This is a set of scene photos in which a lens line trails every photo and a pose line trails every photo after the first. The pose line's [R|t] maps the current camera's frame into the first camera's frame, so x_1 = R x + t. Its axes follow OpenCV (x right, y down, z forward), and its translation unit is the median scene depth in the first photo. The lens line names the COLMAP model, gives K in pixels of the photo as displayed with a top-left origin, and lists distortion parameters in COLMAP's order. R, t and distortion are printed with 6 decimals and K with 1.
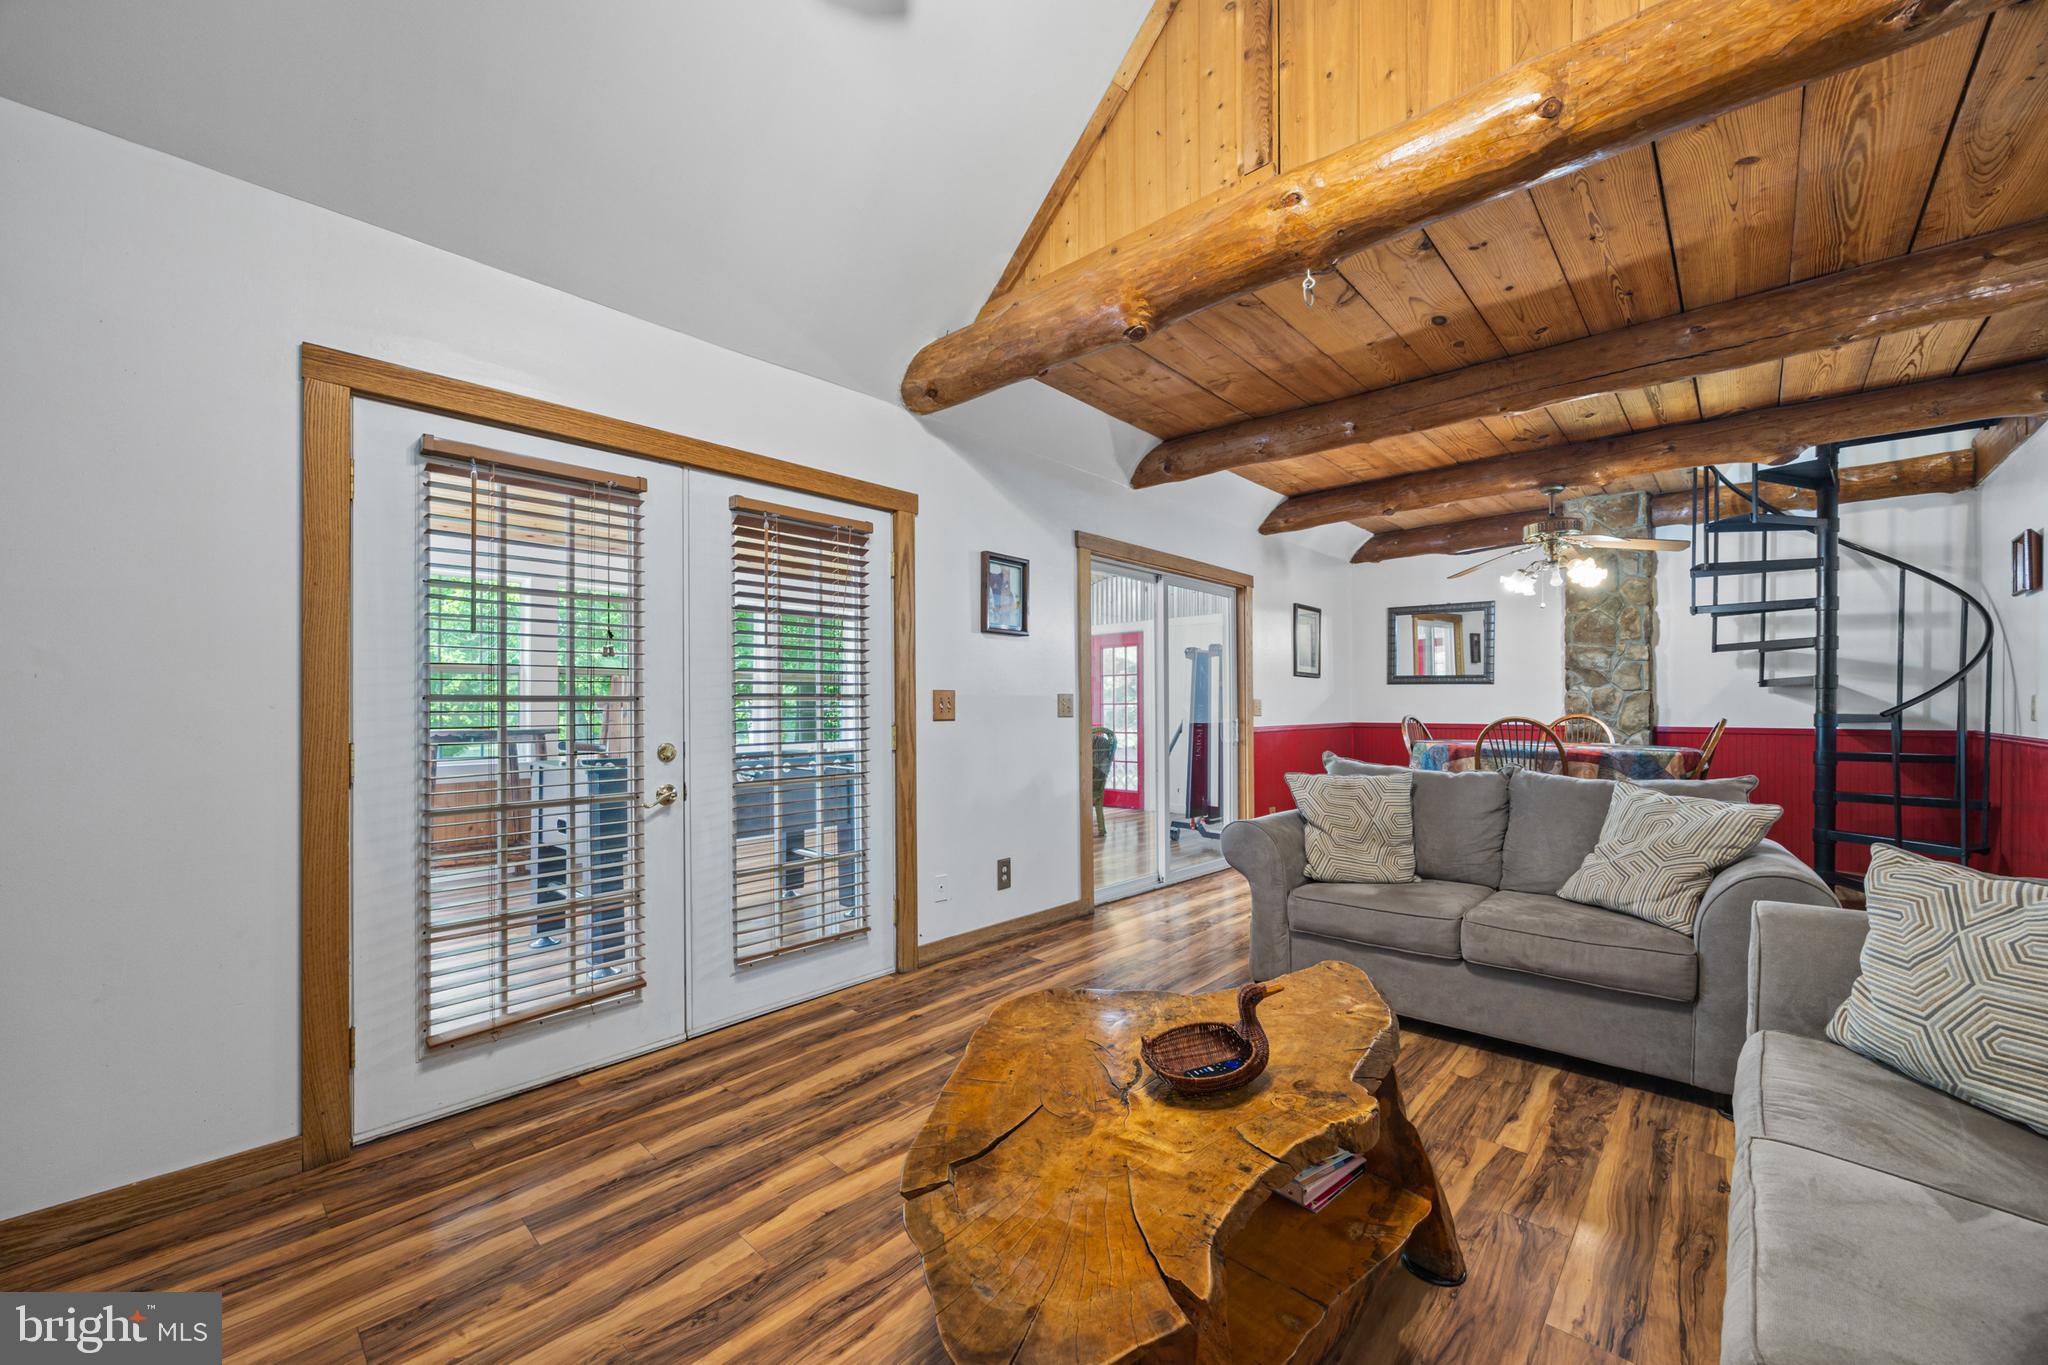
lens RADIAL K [[788.8, 0, 1026.7], [0, 788.8, 699.4], [0, 0, 1]] dist [-0.000658, 0.000777]
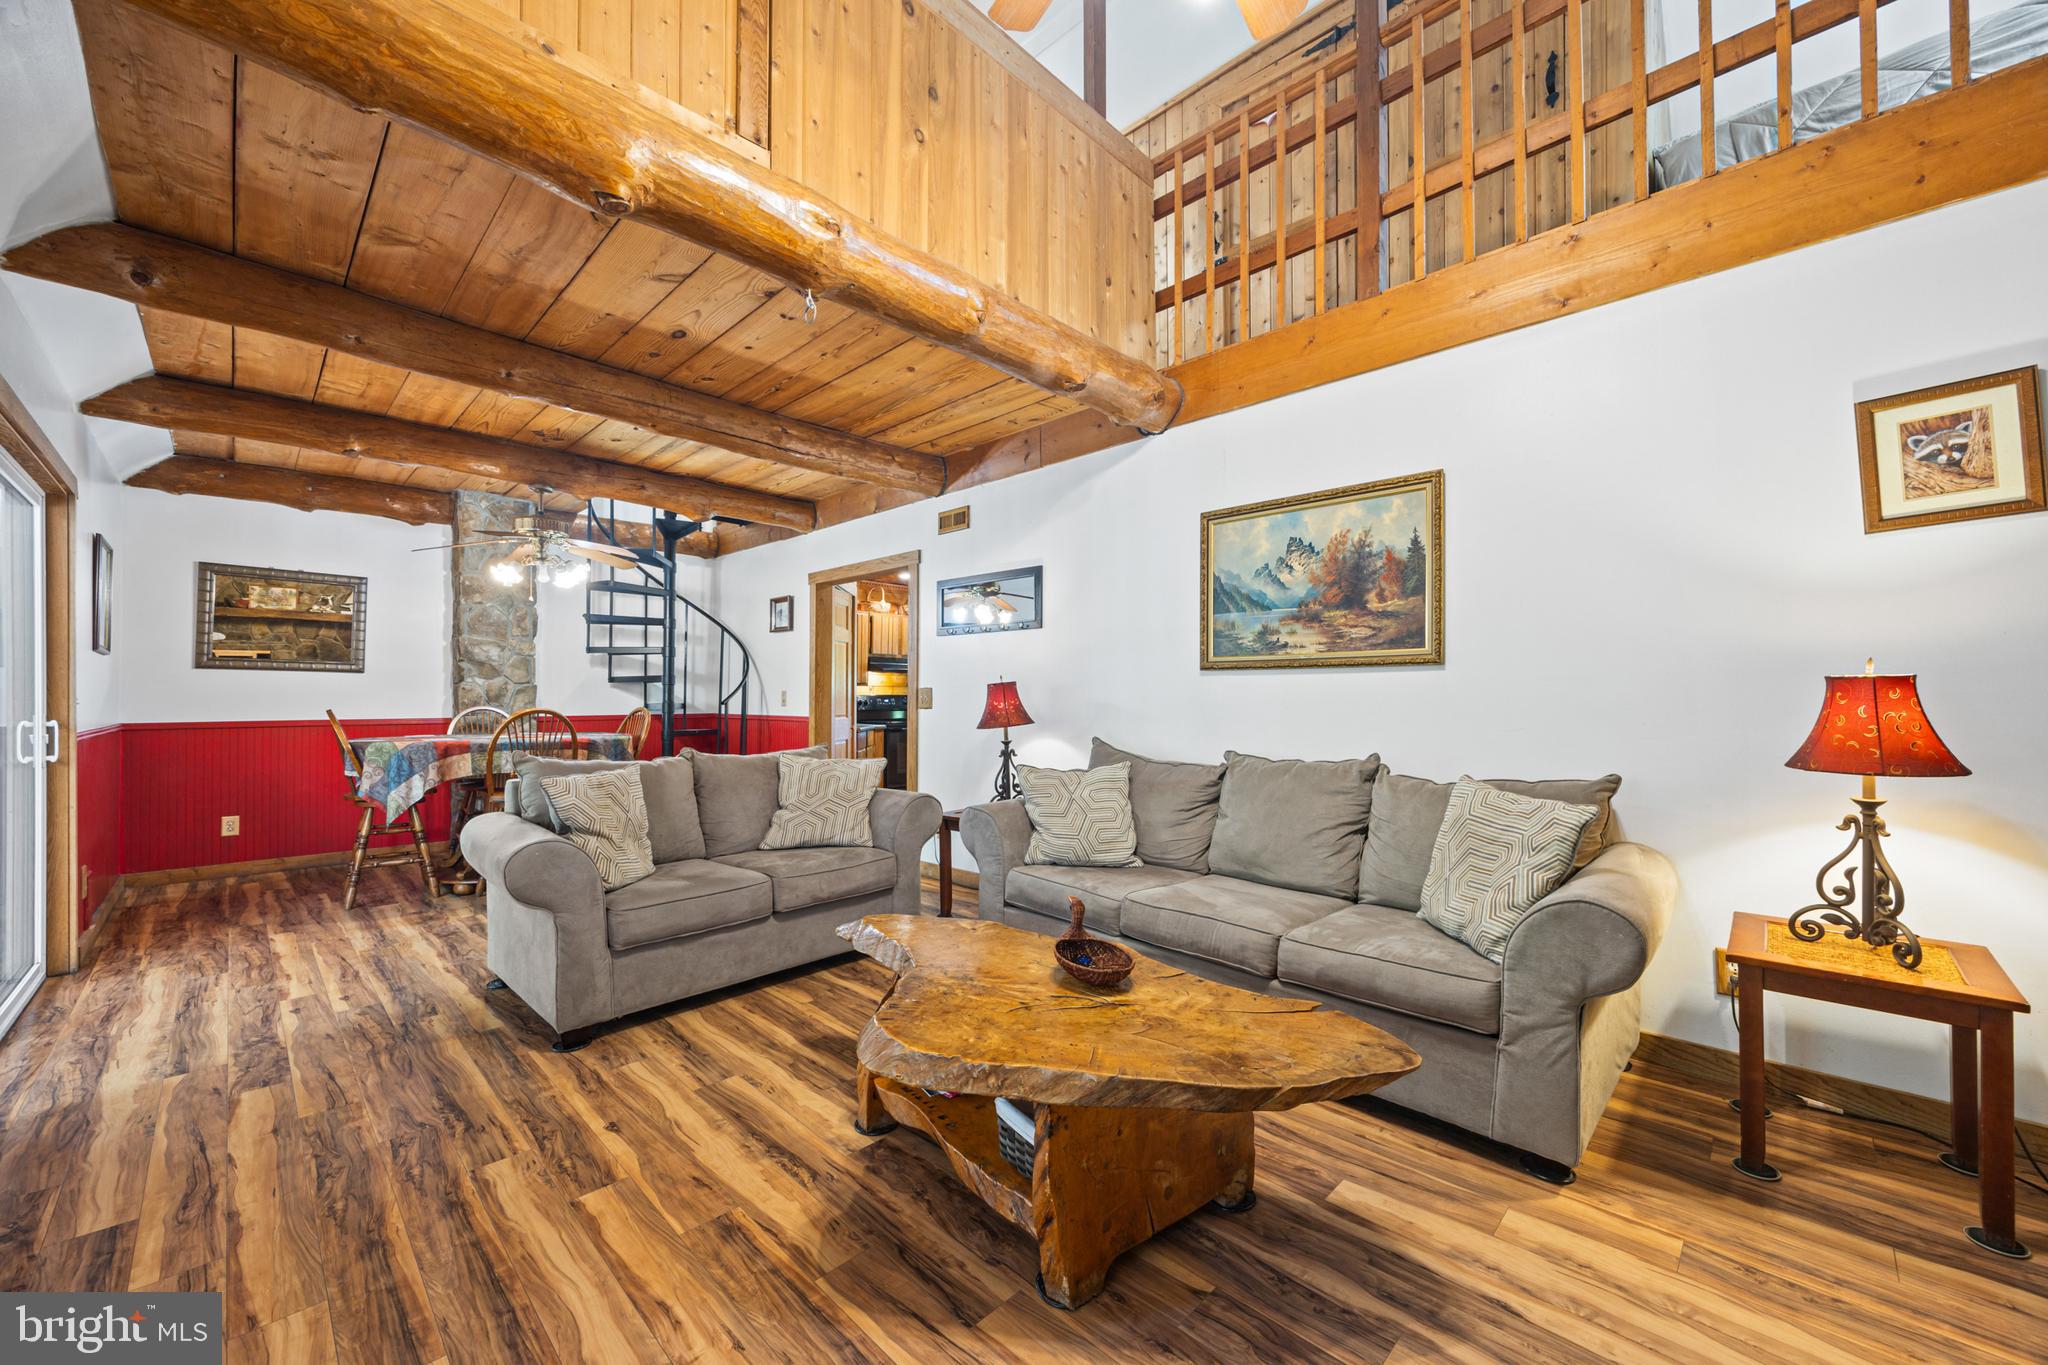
lens RADIAL K [[788.8, 0, 1025.9], [0, 788.8, 685.2], [0, 0, 1]] dist [-0.000658, 0.000777]
pose [[0.028209, 0.014962, 0.999490, -0.348850], [-0.006153, 0.999872, -0.014794, 0.003386], [-0.999583, -0.005733, 0.028298, 0.336041]]
